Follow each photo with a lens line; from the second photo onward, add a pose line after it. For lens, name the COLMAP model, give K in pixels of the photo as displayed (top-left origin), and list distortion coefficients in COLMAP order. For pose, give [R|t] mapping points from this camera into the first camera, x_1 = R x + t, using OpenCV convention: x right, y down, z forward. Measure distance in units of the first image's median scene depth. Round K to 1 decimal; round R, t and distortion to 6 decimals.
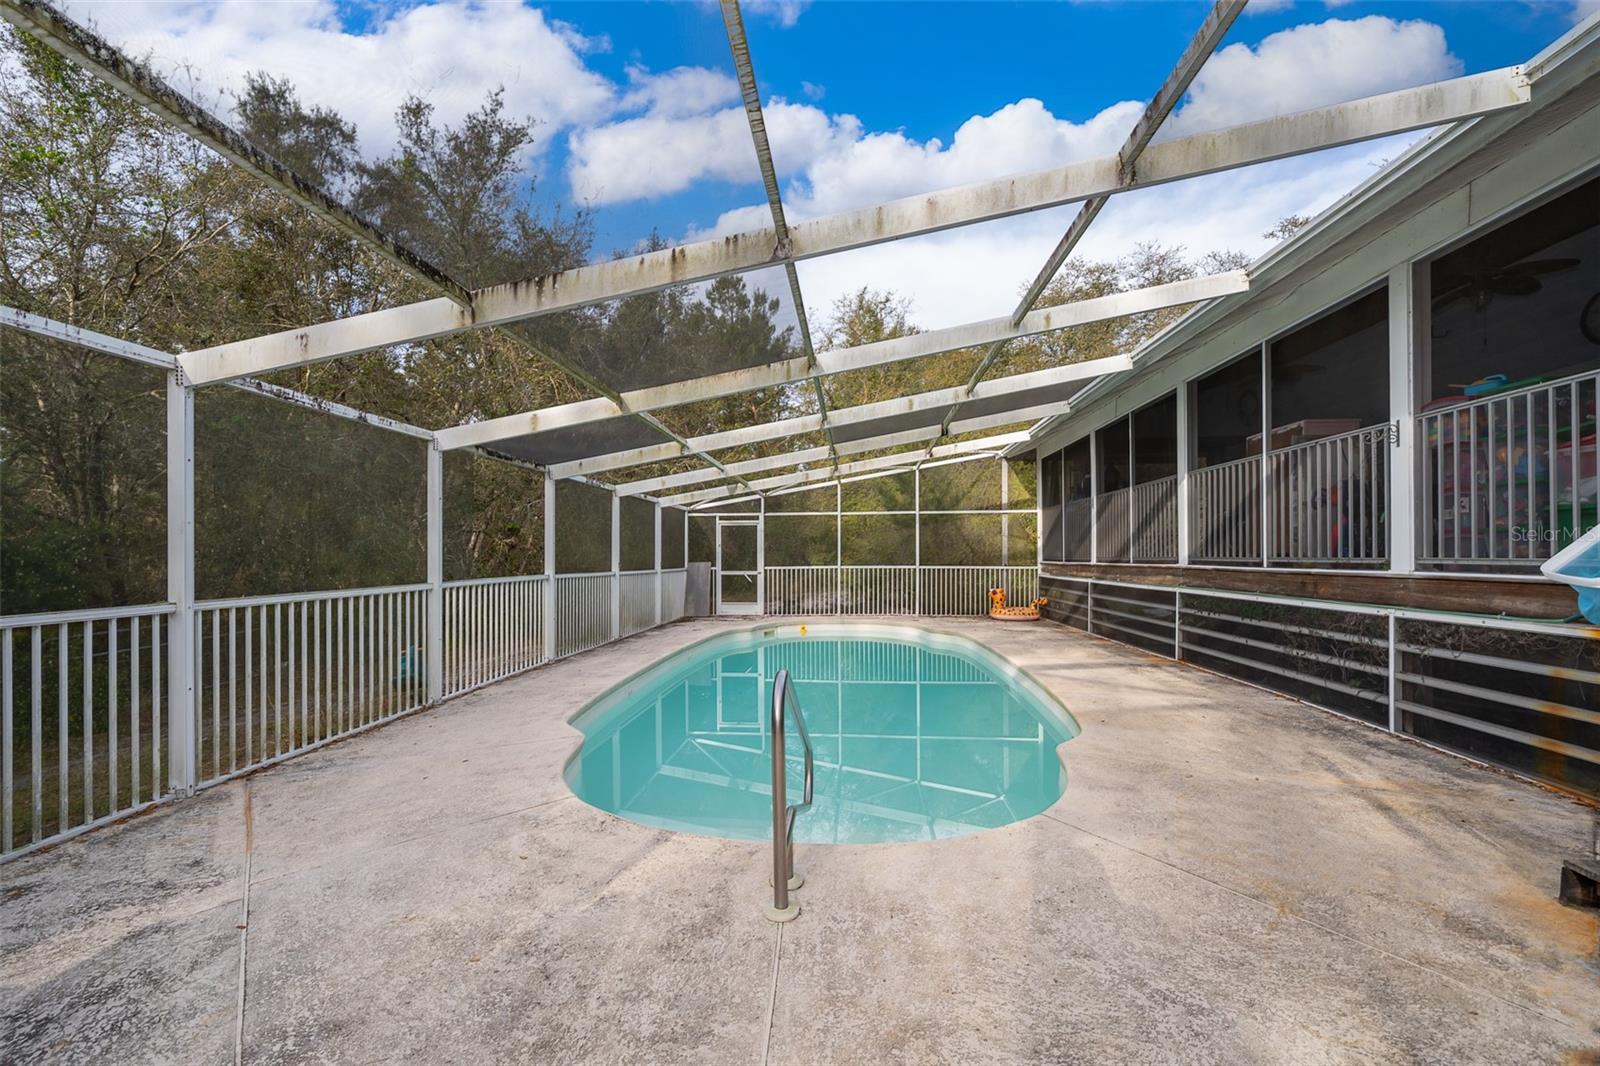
lens RADIAL K [[654.9, 0, 798.5], [0, 654.9, 555.7], [0, 0, 1]] dist [-0.000534, -0.000068]
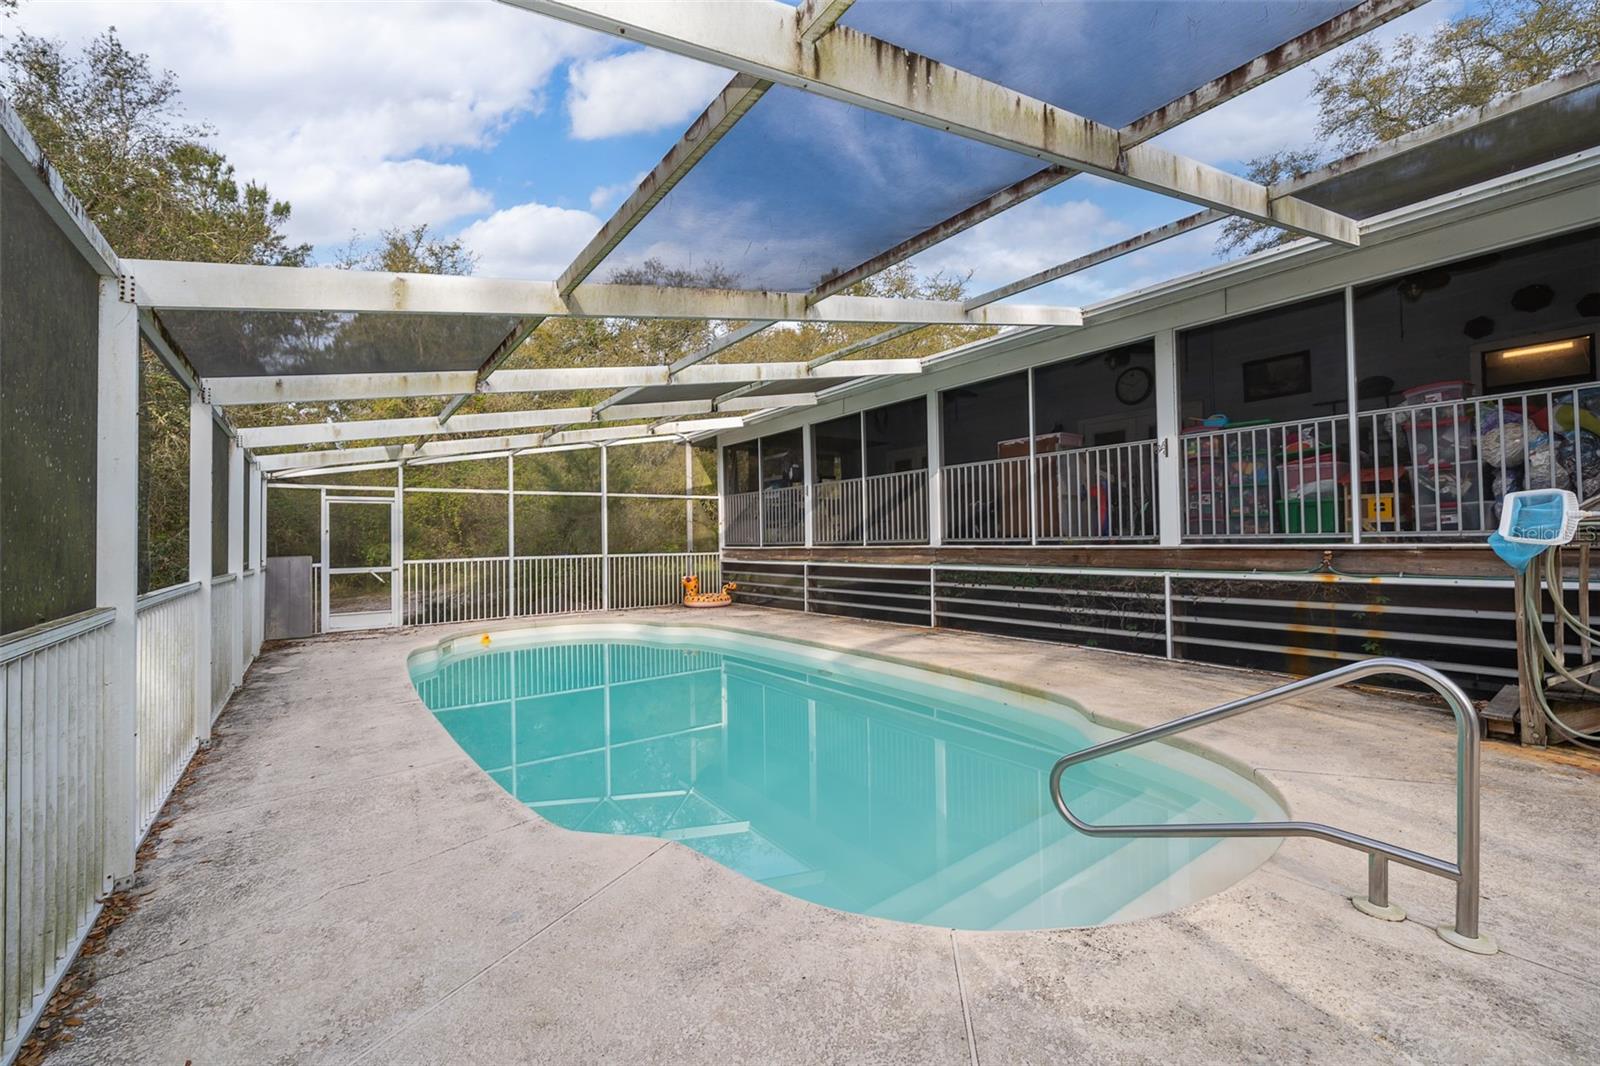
lens RADIAL K [[654.9, 0, 799.6], [0, 654.9, 530.9], [0, 0, 1]] dist [-0.000534, -0.000068]
pose [[0.749907, 0.000517, 0.661543, -0.382601], [0.013975, 0.999764, -0.016624, 0.003840], [-0.661396, 0.021712, 0.749723, 0.286018]]
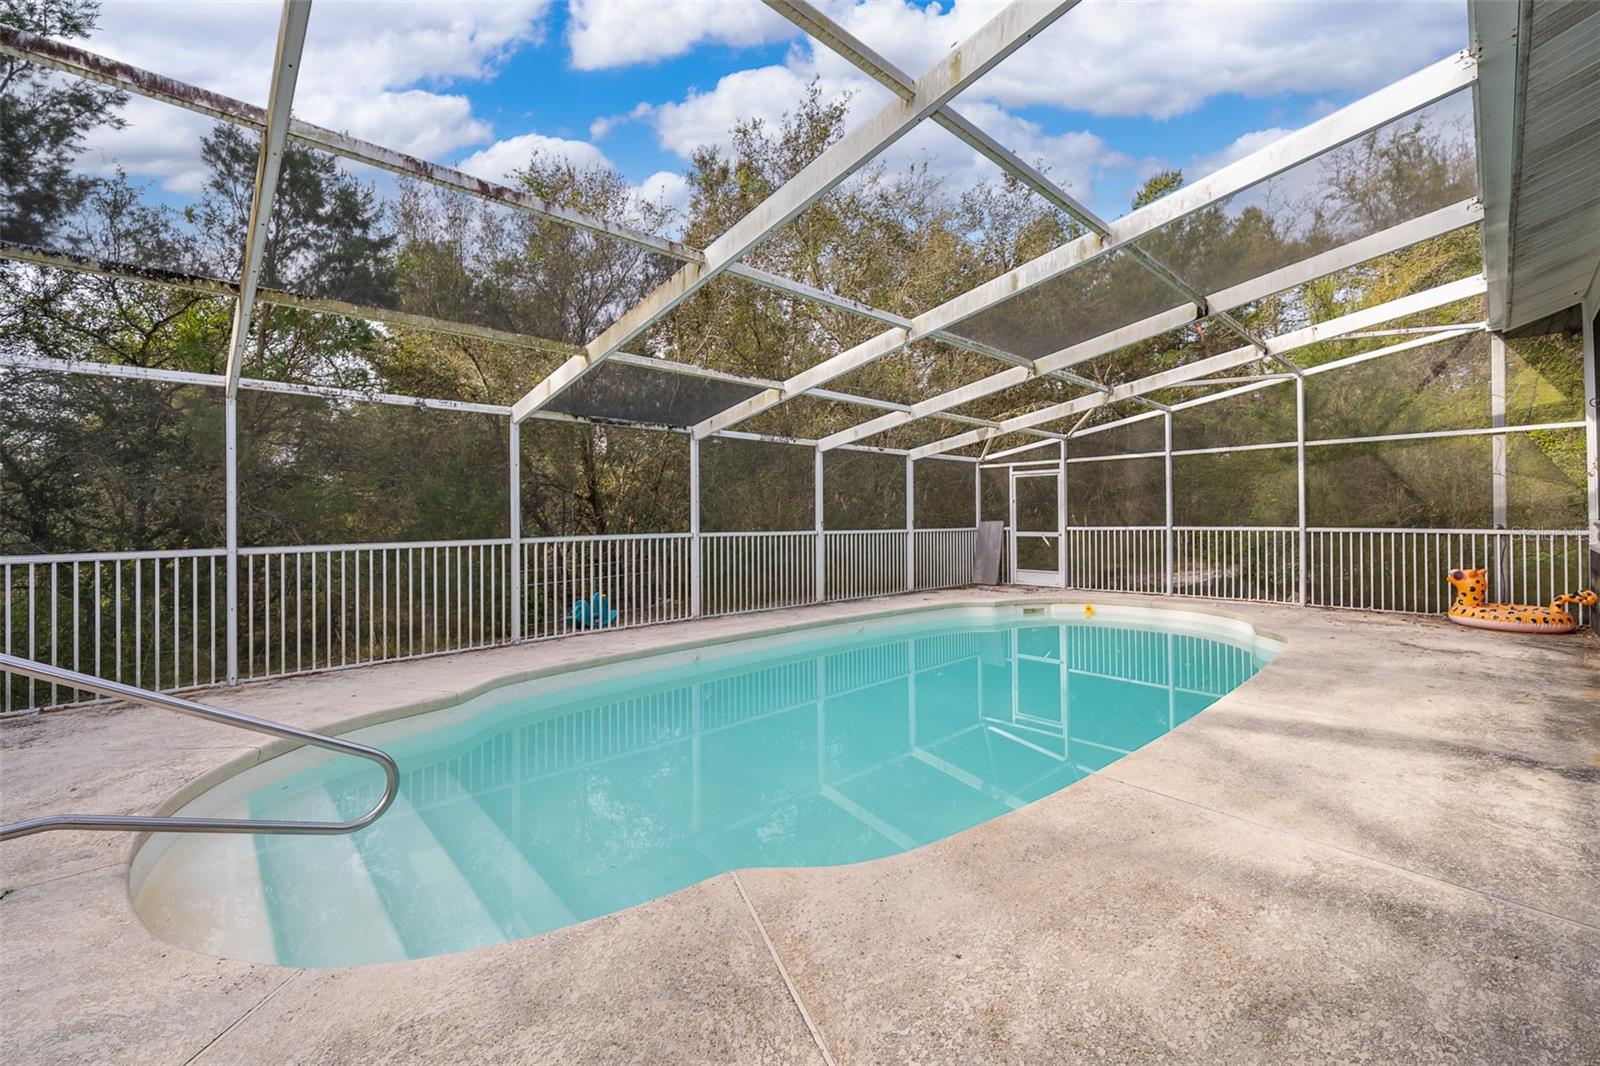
lens RADIAL K [[654.9, 0, 804.1], [0, 654.9, 511.2], [0, 0, 1]] dist [-0.000534, -0.000068]
pose [[0.746108, -0.008791, -0.665767, 0.447475], [0.005287, 0.999960, -0.007279, 0.003536], [0.665804, 0.001911, 0.746124, 0.363758]]
